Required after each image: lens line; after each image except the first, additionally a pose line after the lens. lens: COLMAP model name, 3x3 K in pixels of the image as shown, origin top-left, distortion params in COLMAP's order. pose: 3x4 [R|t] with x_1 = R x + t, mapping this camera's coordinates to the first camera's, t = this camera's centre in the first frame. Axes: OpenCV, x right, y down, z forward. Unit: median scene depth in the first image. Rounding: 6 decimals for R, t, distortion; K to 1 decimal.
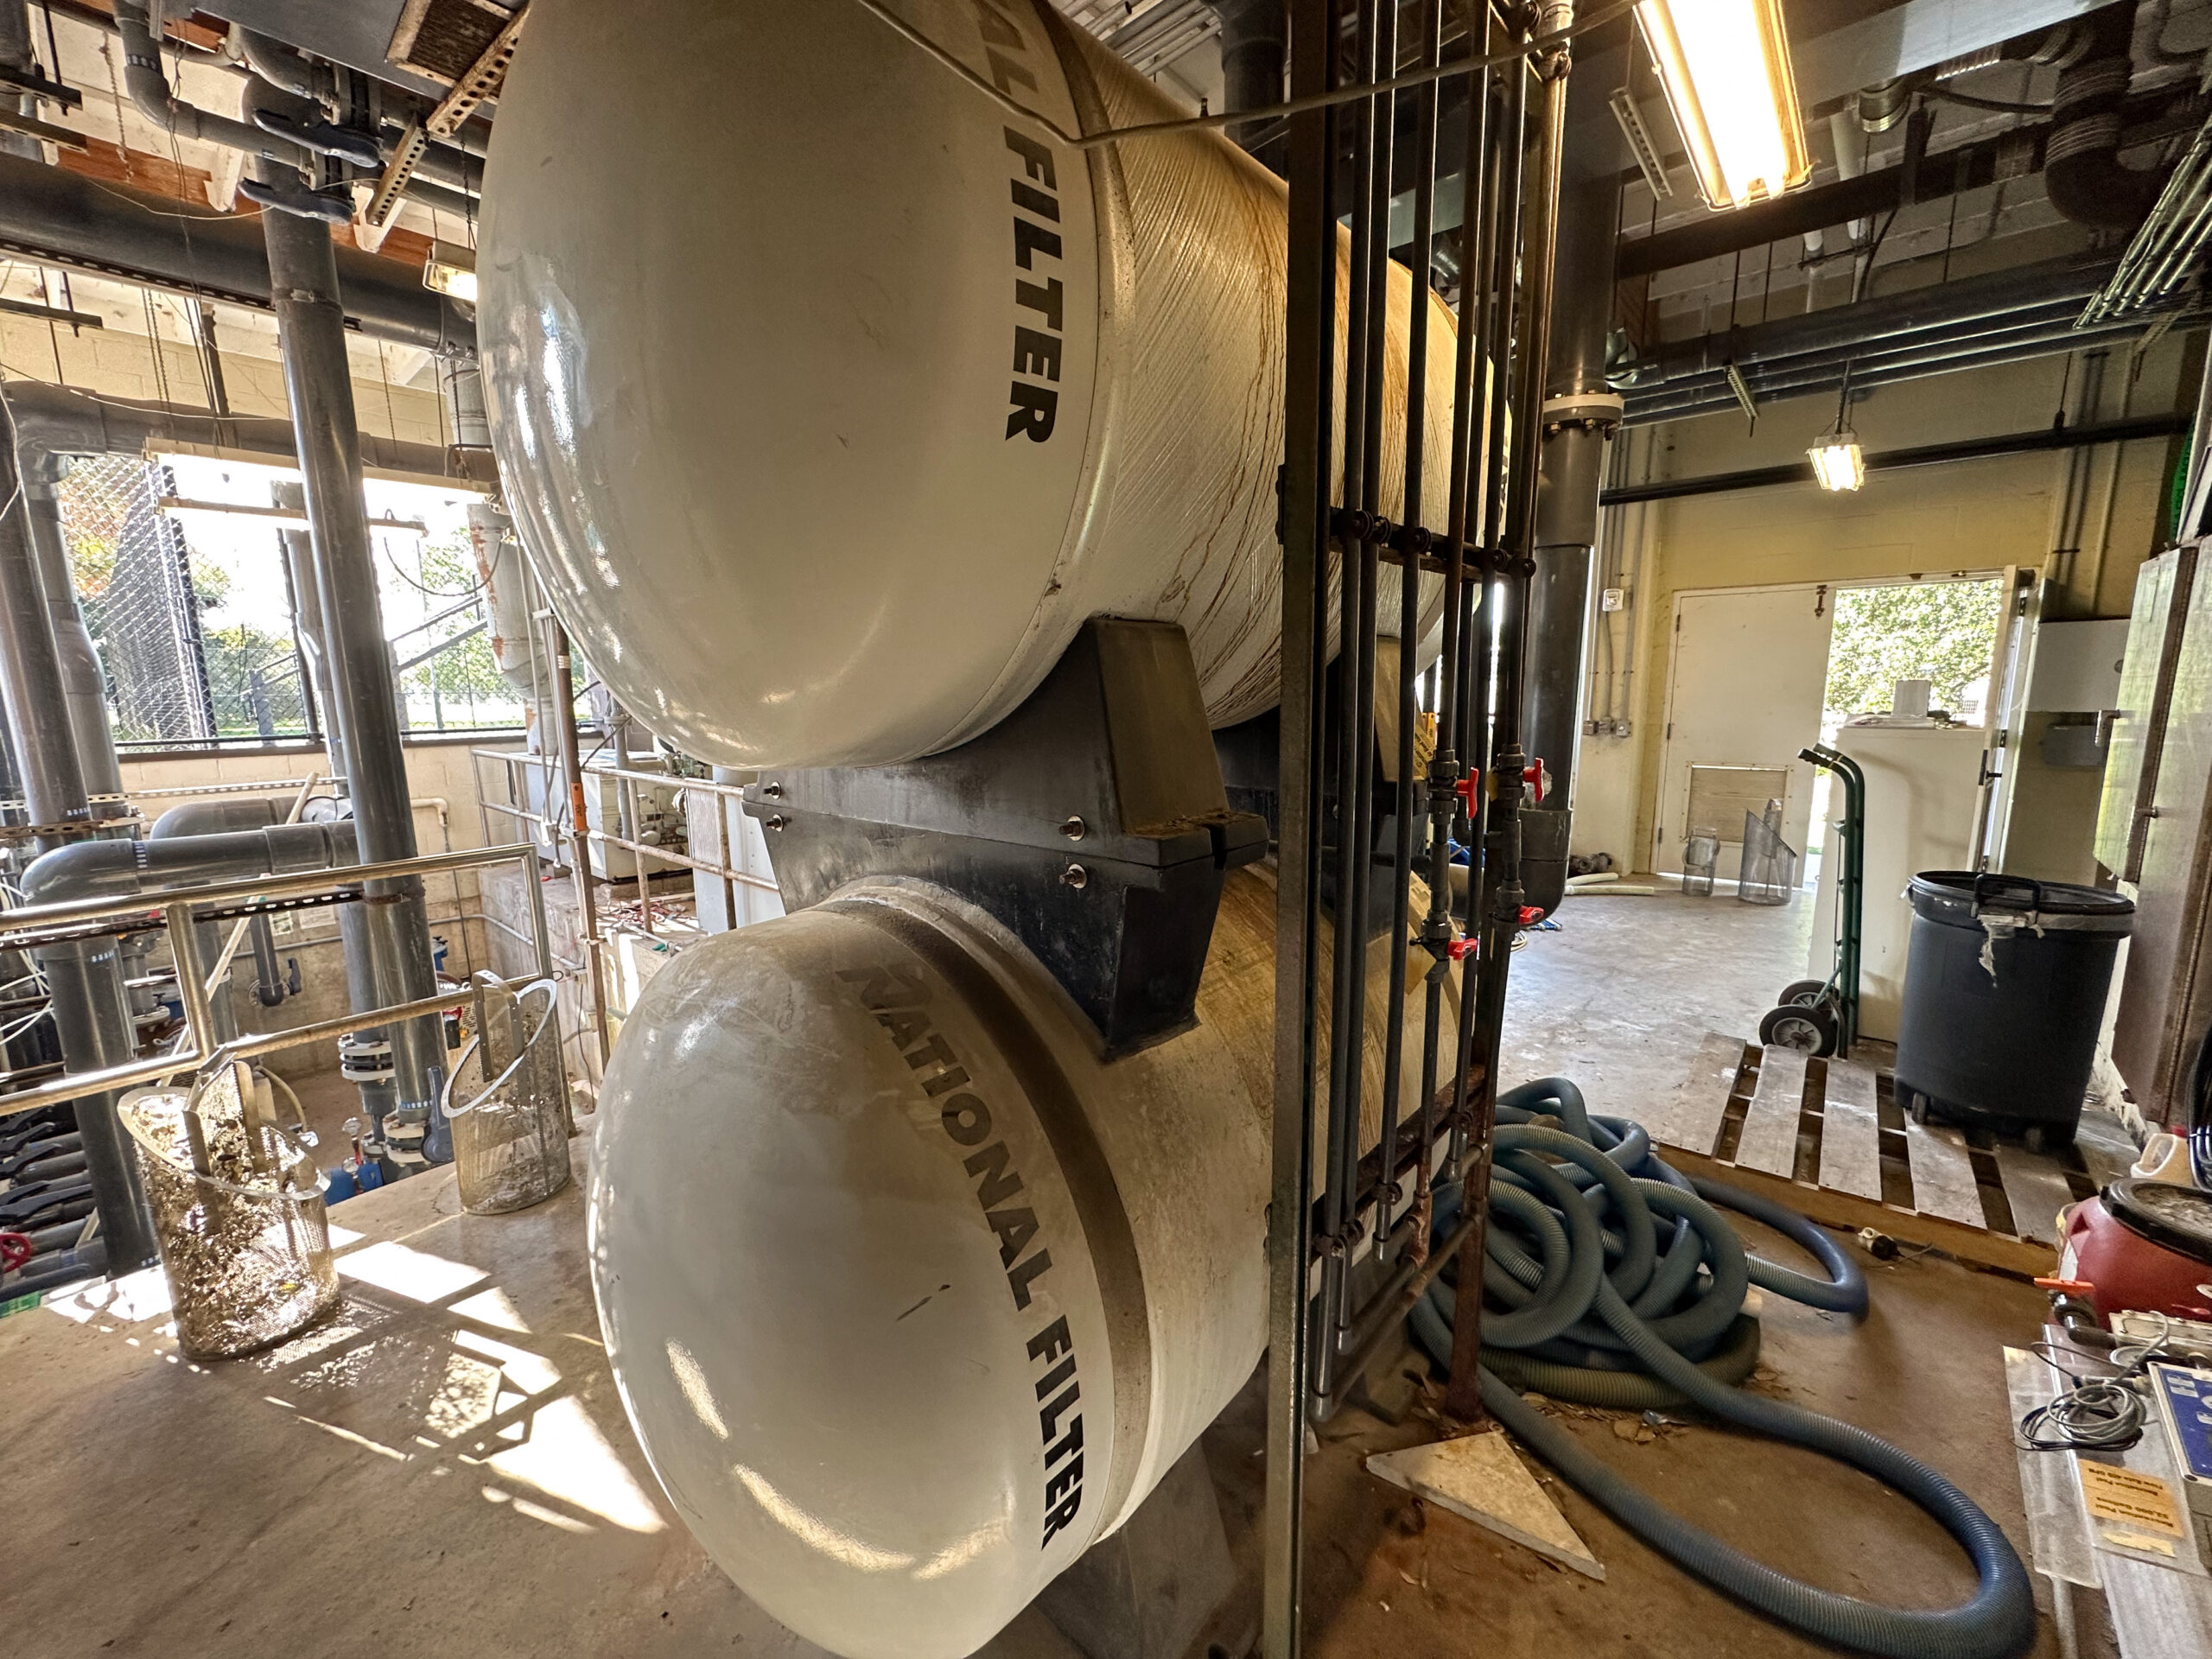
lens RADIAL K [[883.6, 0, 1106.5], [0, 883.6, 819.4], [0, 0, 1]] dist [-0.002562, -0.000401]
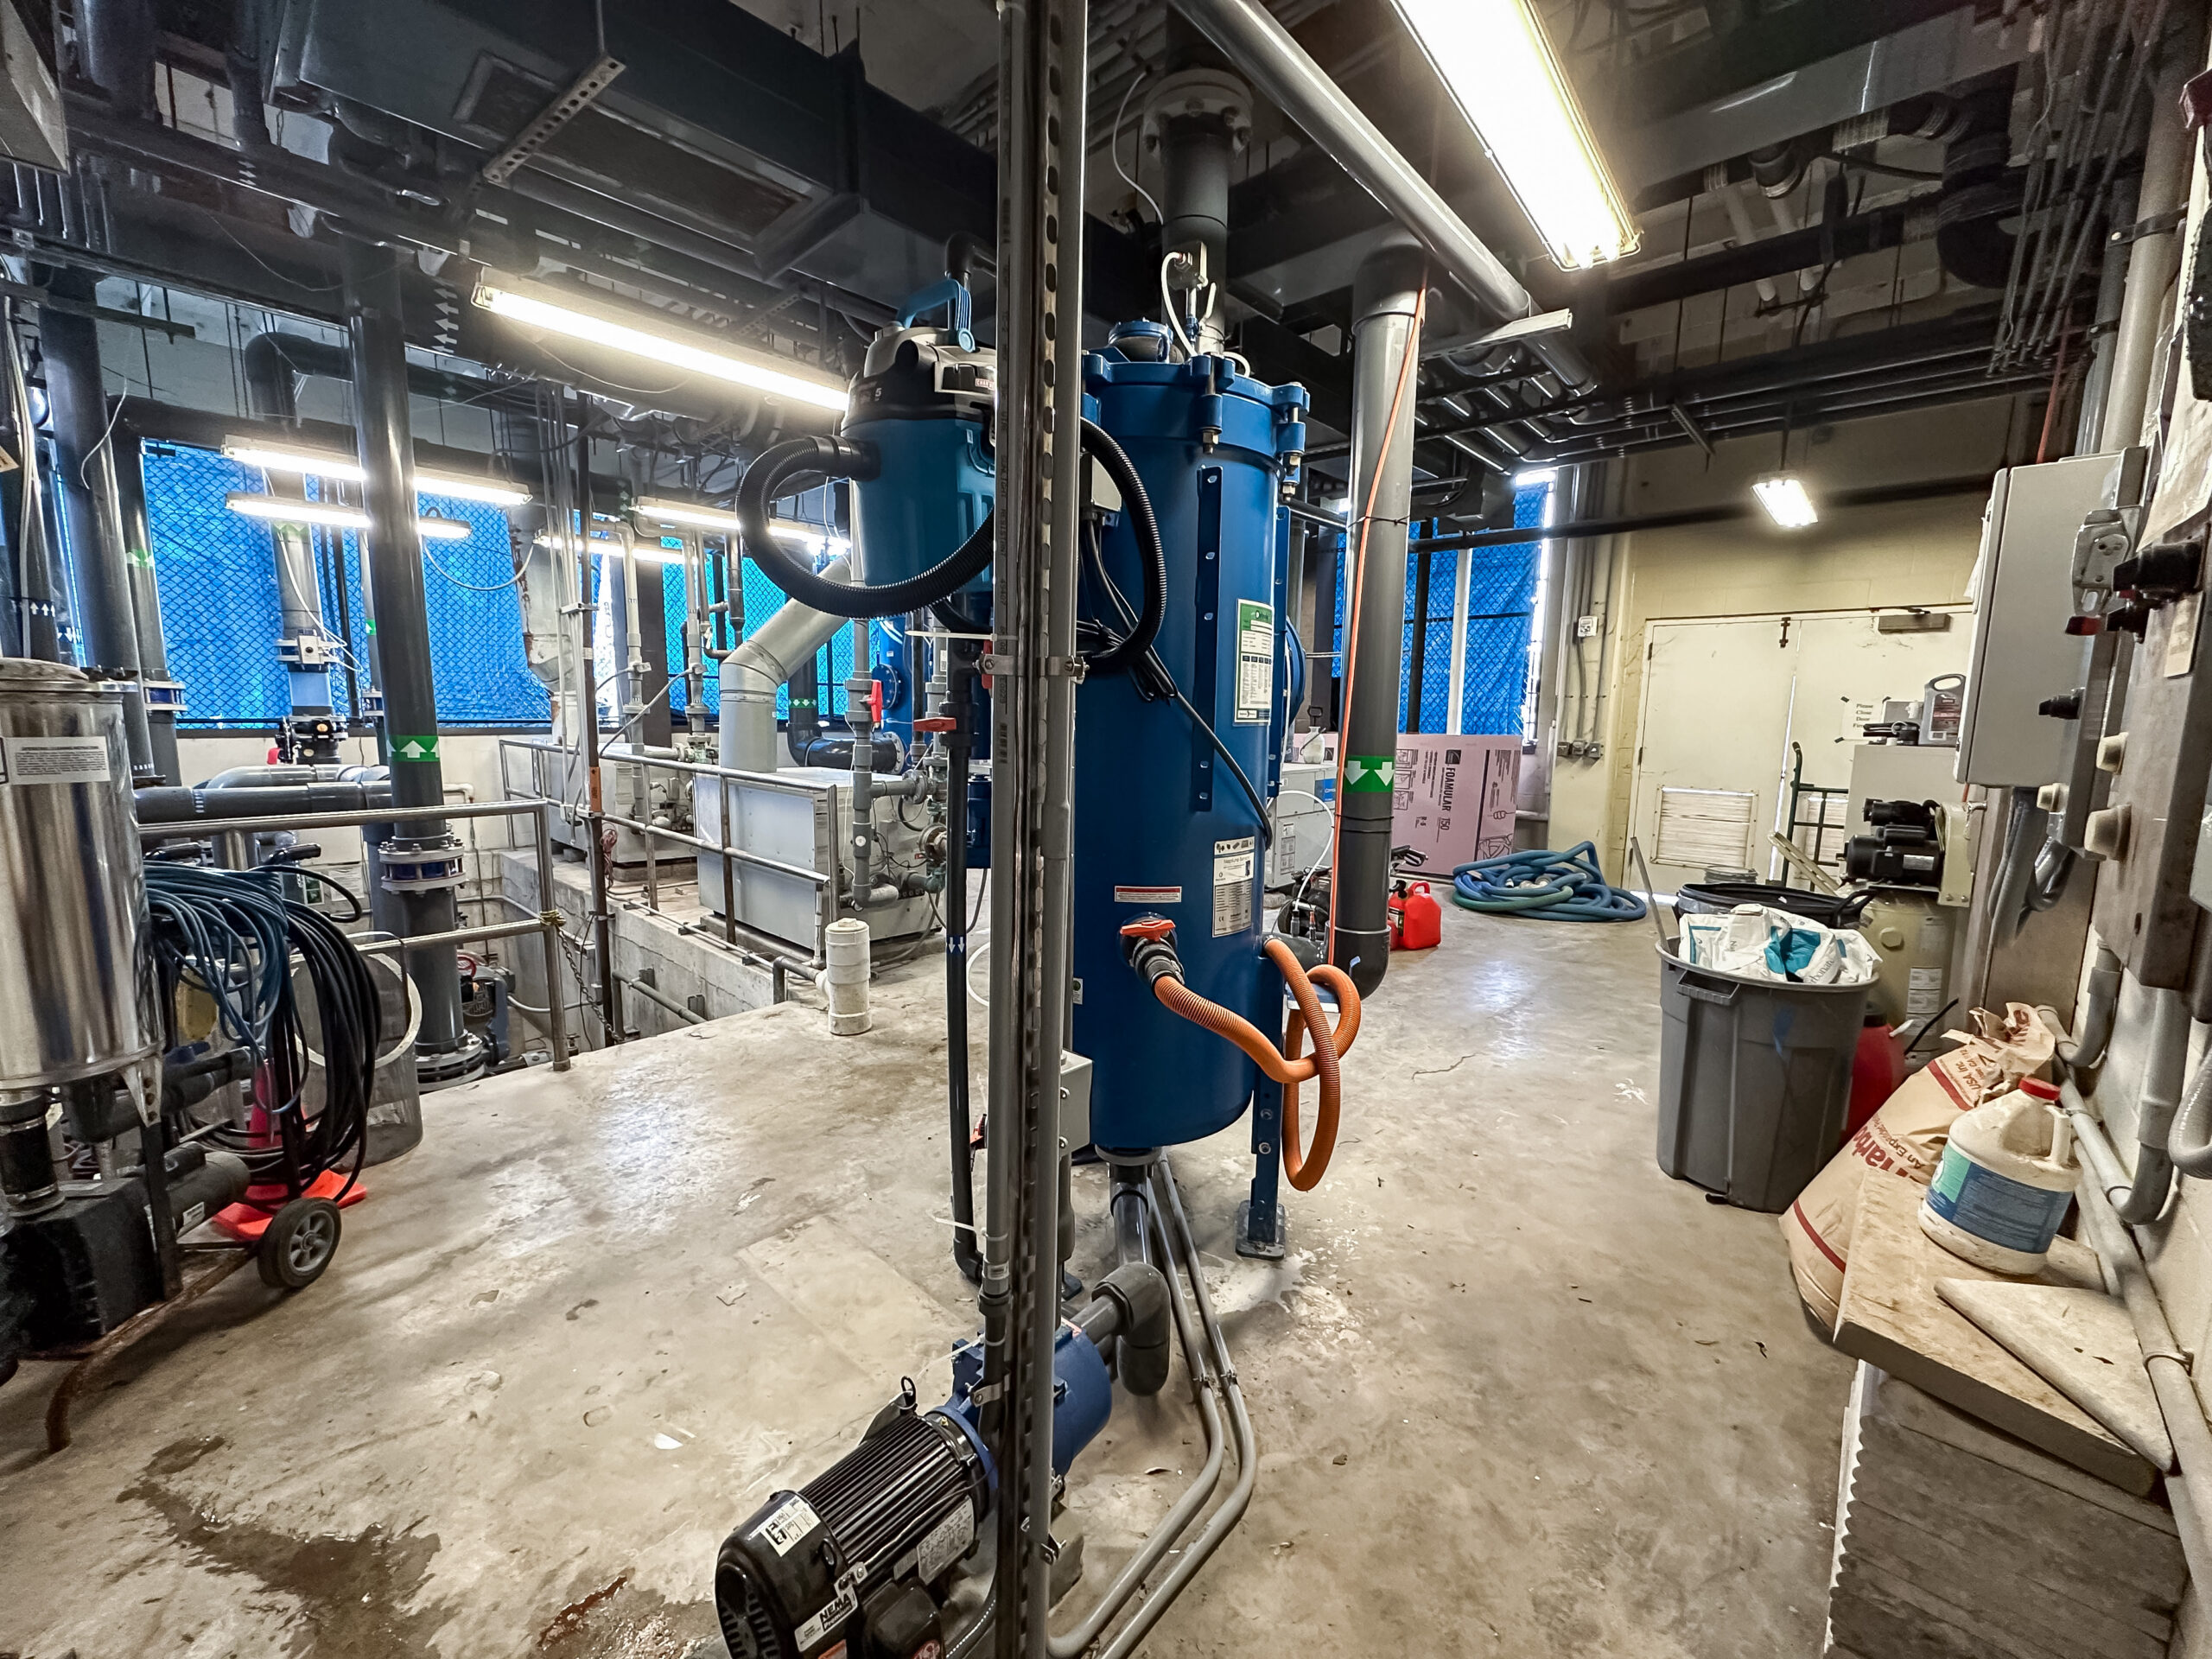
lens RADIAL K [[883.6, 0, 1101.4], [0, 883.6, 824.7], [0, 0, 1]] dist [-0.002562, -0.000401]
pose [[0.999118, 0.035092, -0.023080, 0.071032], [-0.035539, 0.999184, -0.019216, 0.047555], [0.022386, 0.020019, 0.999549, -0.091407]]
